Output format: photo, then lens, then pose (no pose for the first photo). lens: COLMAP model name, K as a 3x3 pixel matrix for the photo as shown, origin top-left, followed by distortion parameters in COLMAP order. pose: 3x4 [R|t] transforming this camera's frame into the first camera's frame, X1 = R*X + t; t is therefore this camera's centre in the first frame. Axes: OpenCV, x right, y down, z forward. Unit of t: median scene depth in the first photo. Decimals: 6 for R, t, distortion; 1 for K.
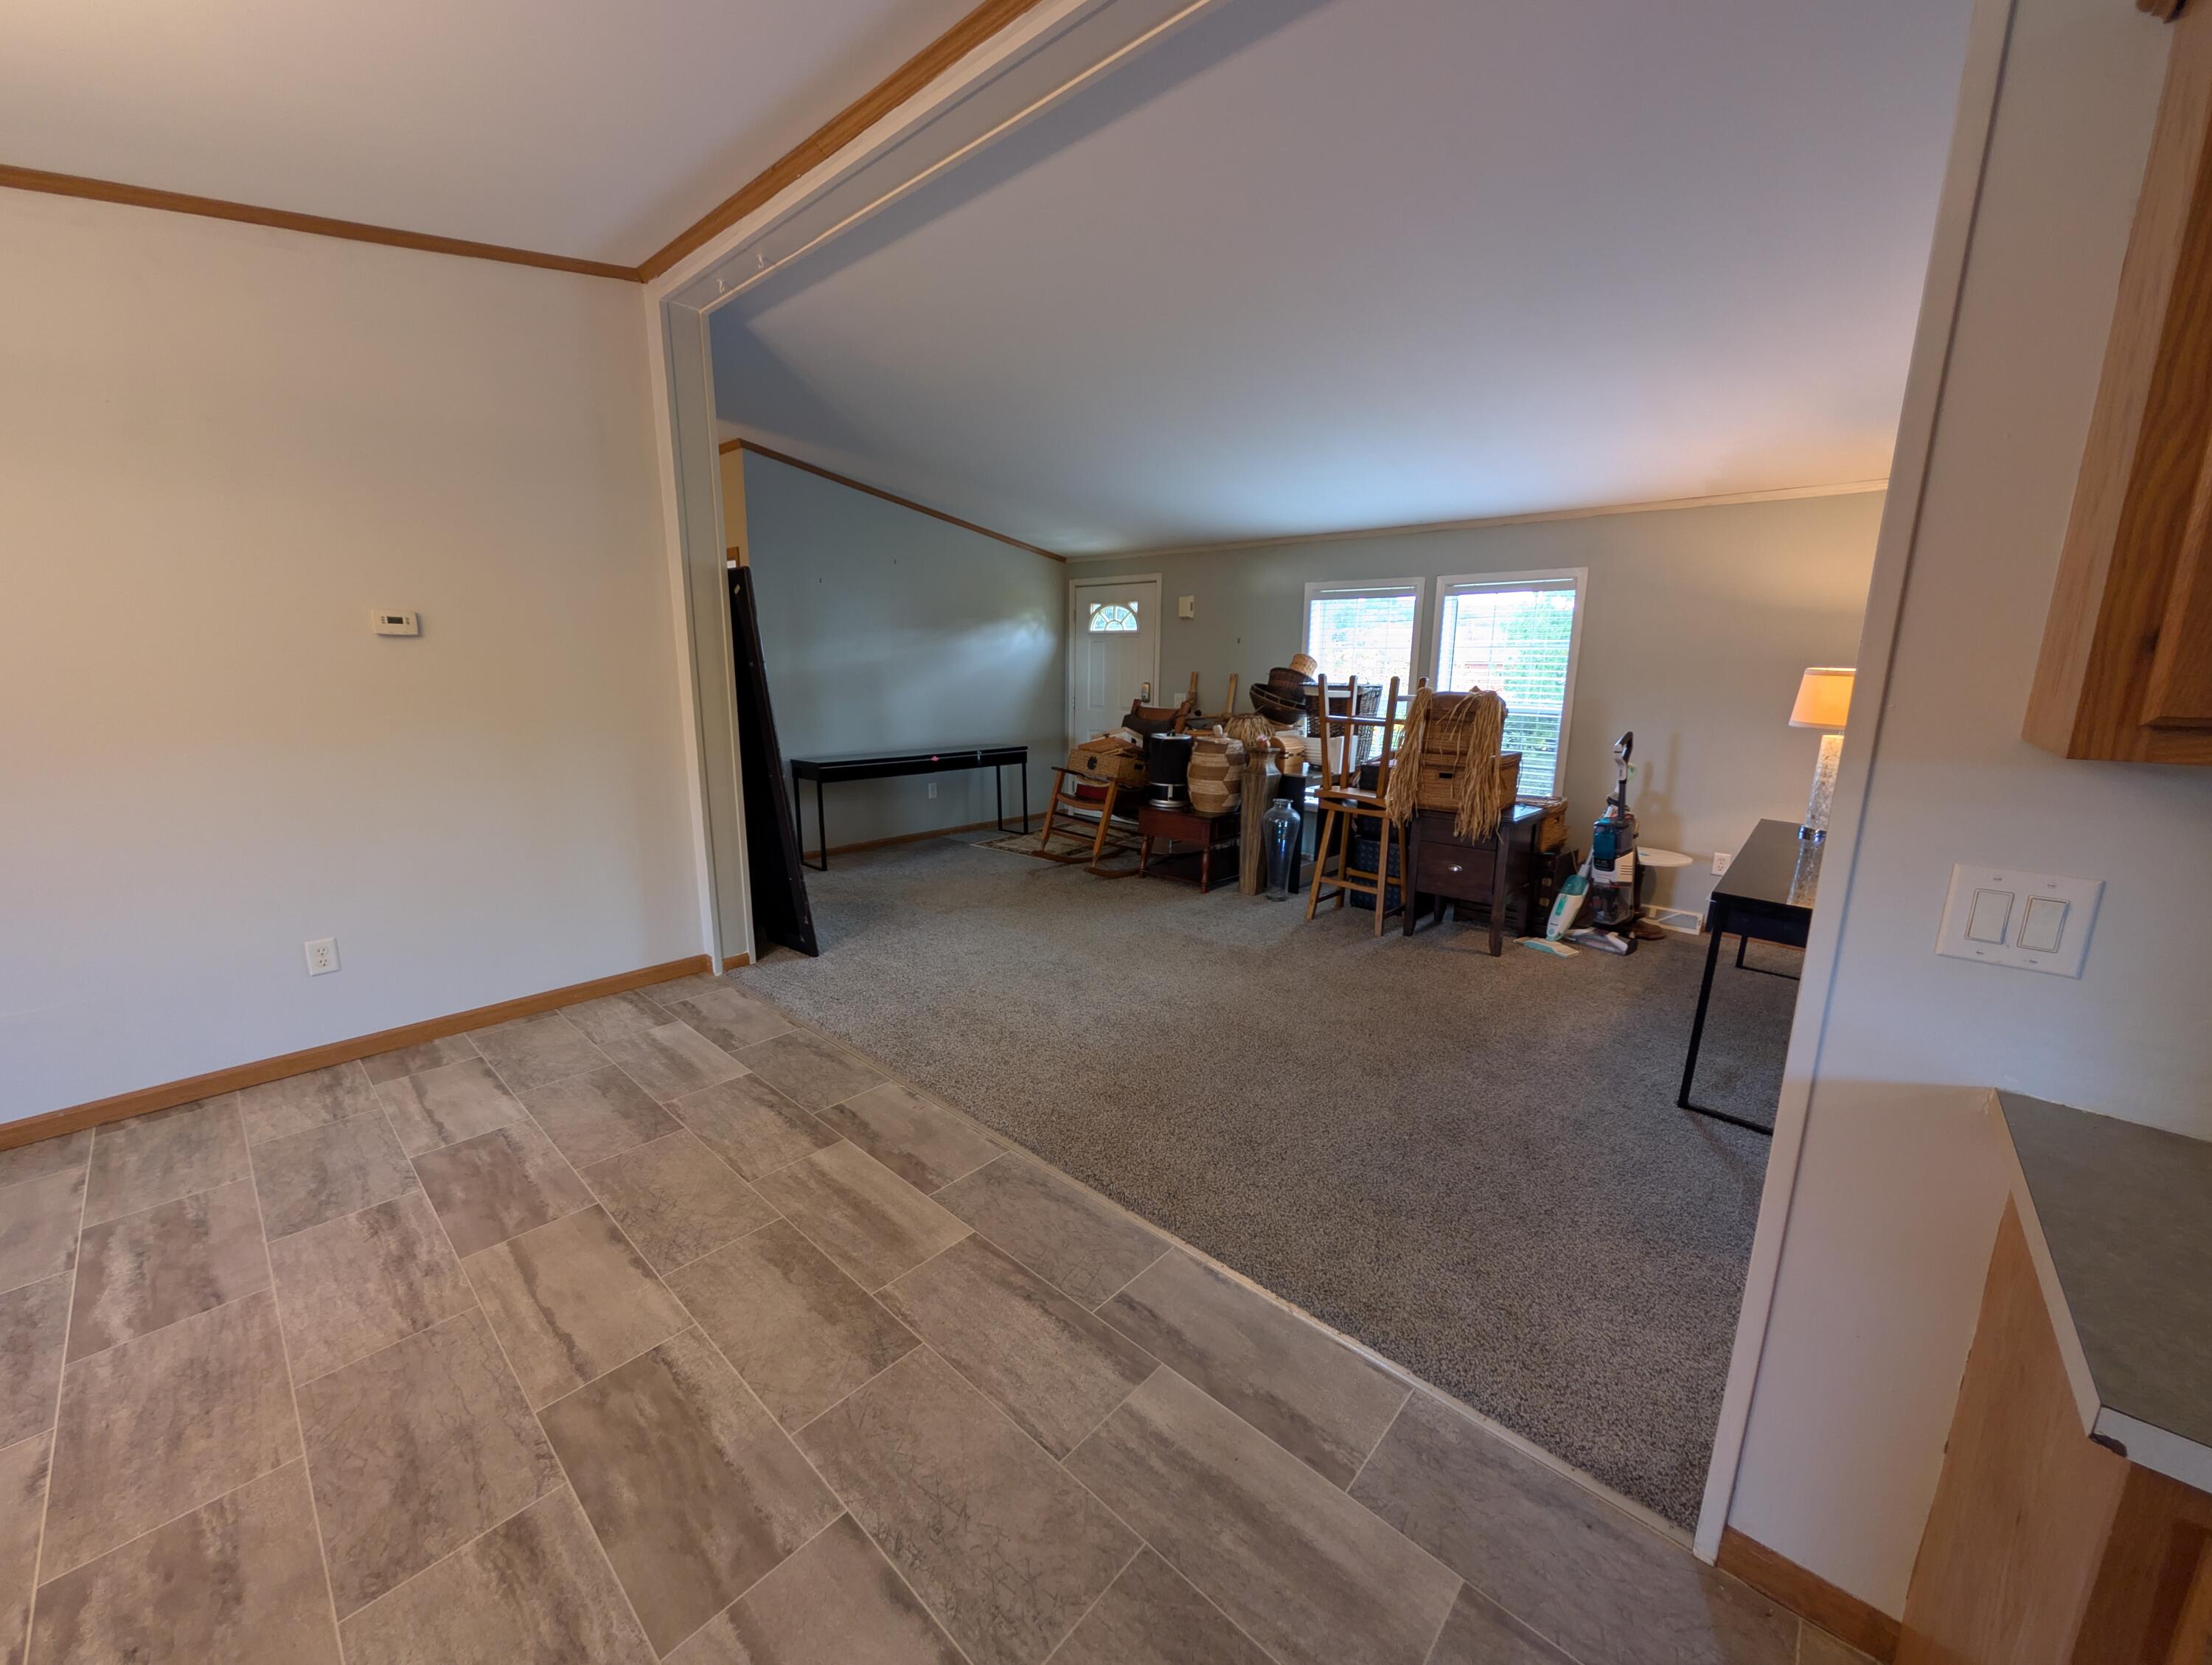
lens RADIAL K [[816.1, 0, 1114.5], [0, 816.1, 839.5], [0, 0, 1]] dist [0.000226, 0.000094]
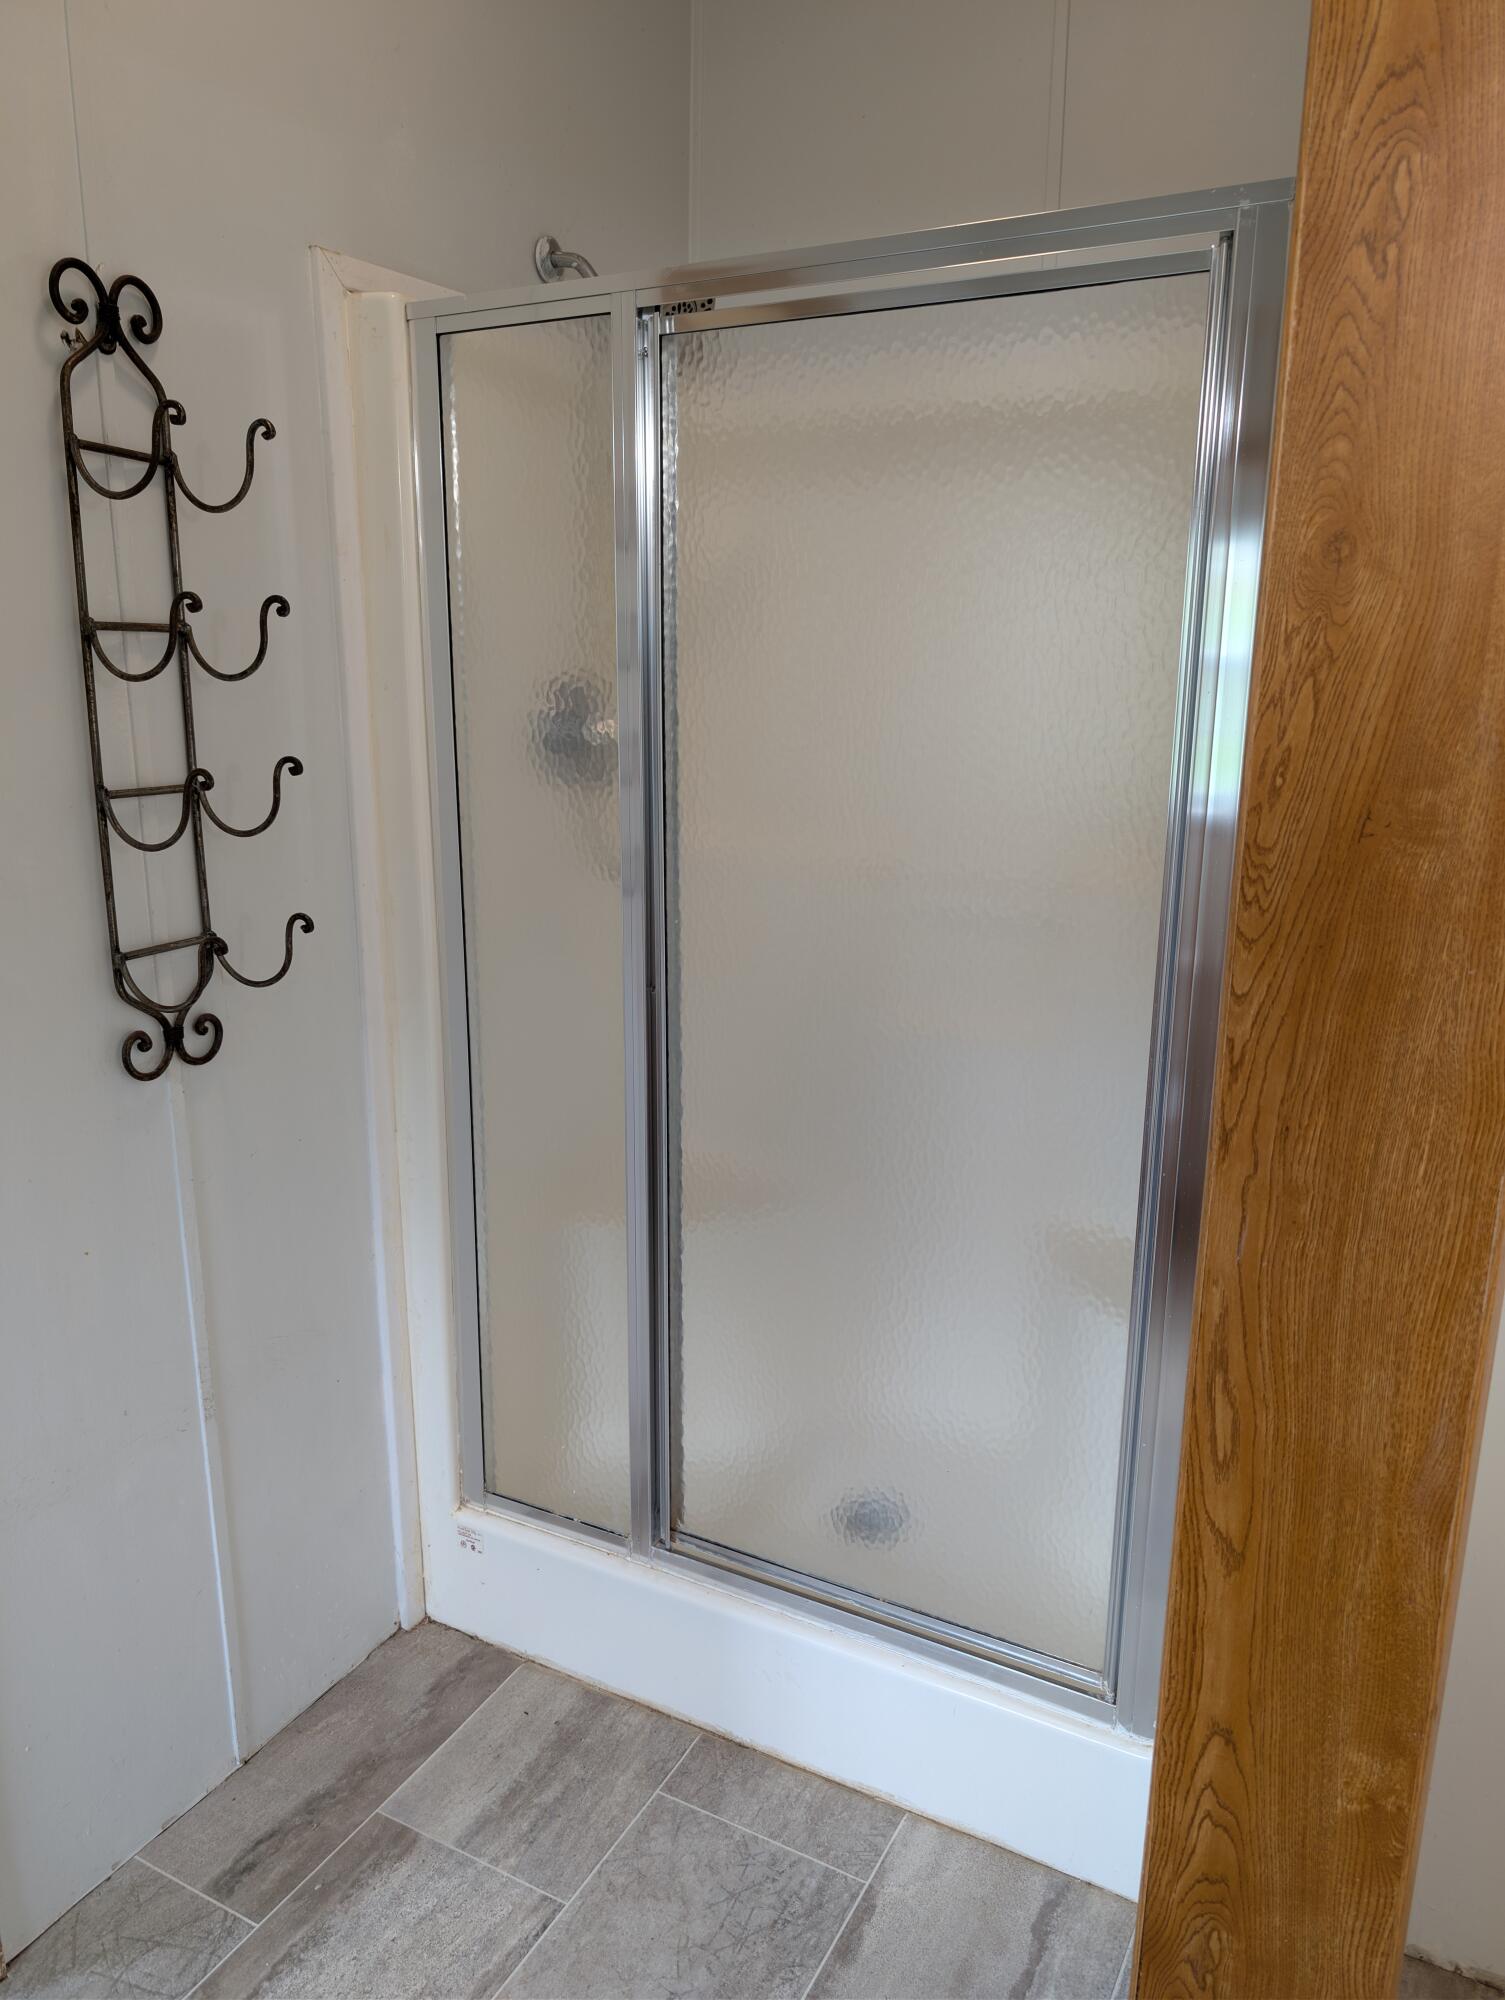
lens RADIAL K [[1470.9, 0, 747.9], [0, 1470.9, 1000.3], [0, 0, 1]] dist [-0.005503, -0.005748]
pose [[-0.228132, -0.237464, 0.944228, -1.000821], [0.206785, 0.935859, 0.285320, -0.201568], [-0.951418, 0.260343, -0.164395, 0.846829]]
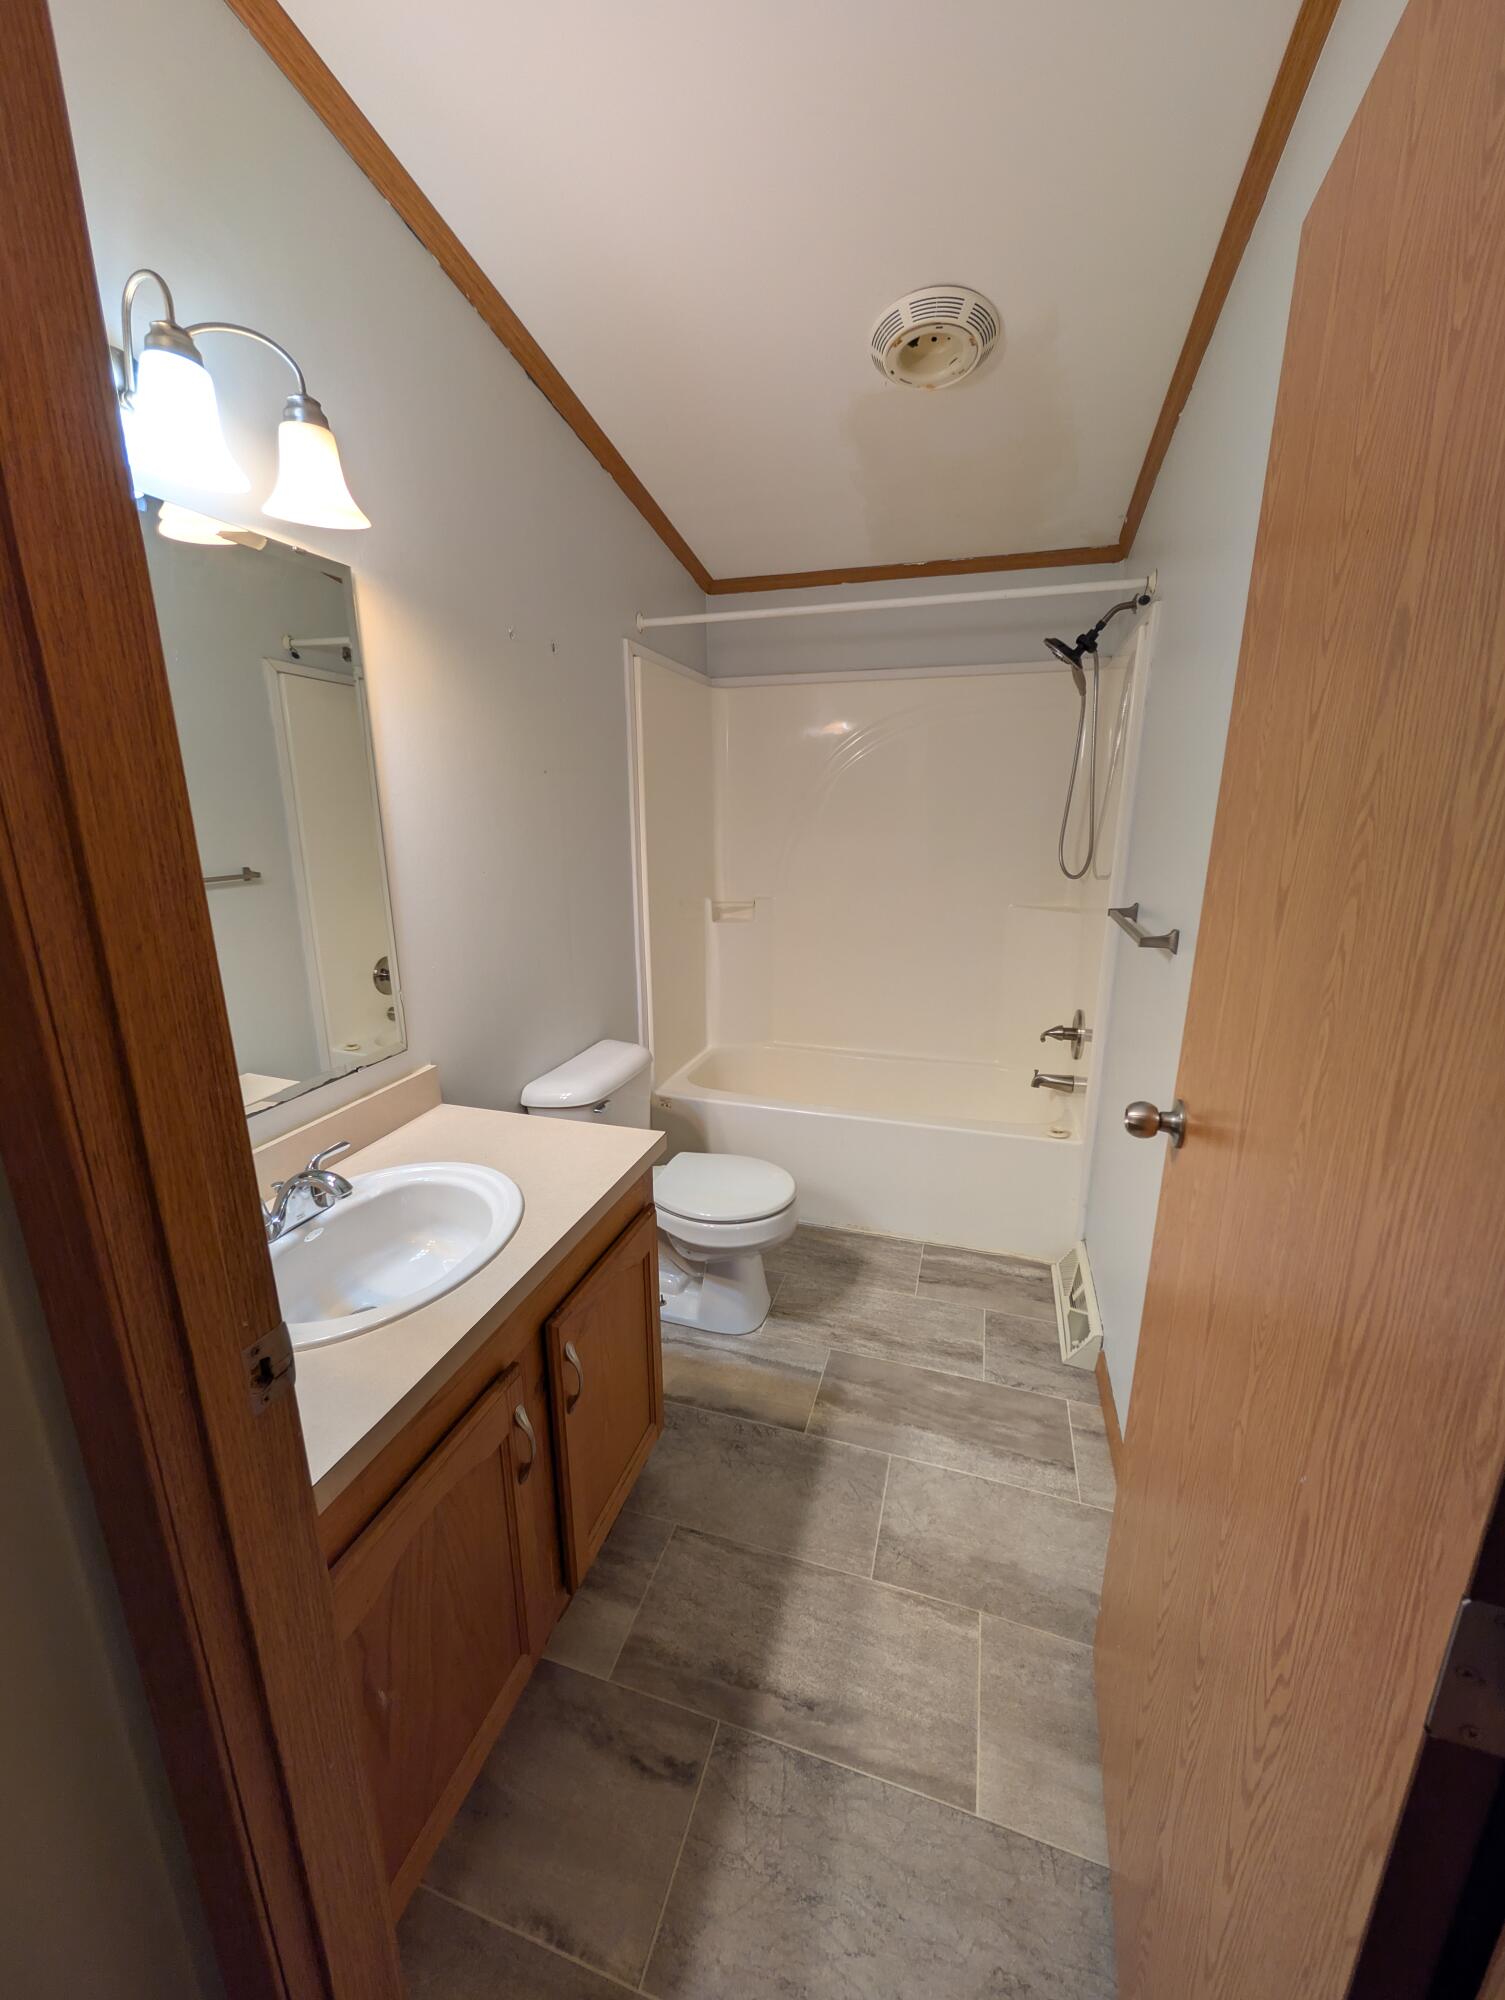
lens RADIAL K [[737.8, 0, 742.2], [0, 737.8, 993.7], [0, 0, 1]] dist [0.000226, 0.000094]
pose [[-0.910826, 0.084949, -0.403956, 0.198471], [-0.104466, 0.899304, 0.424664, -0.348882], [0.399354, 0.428994, -0.810235, 1.519384]]
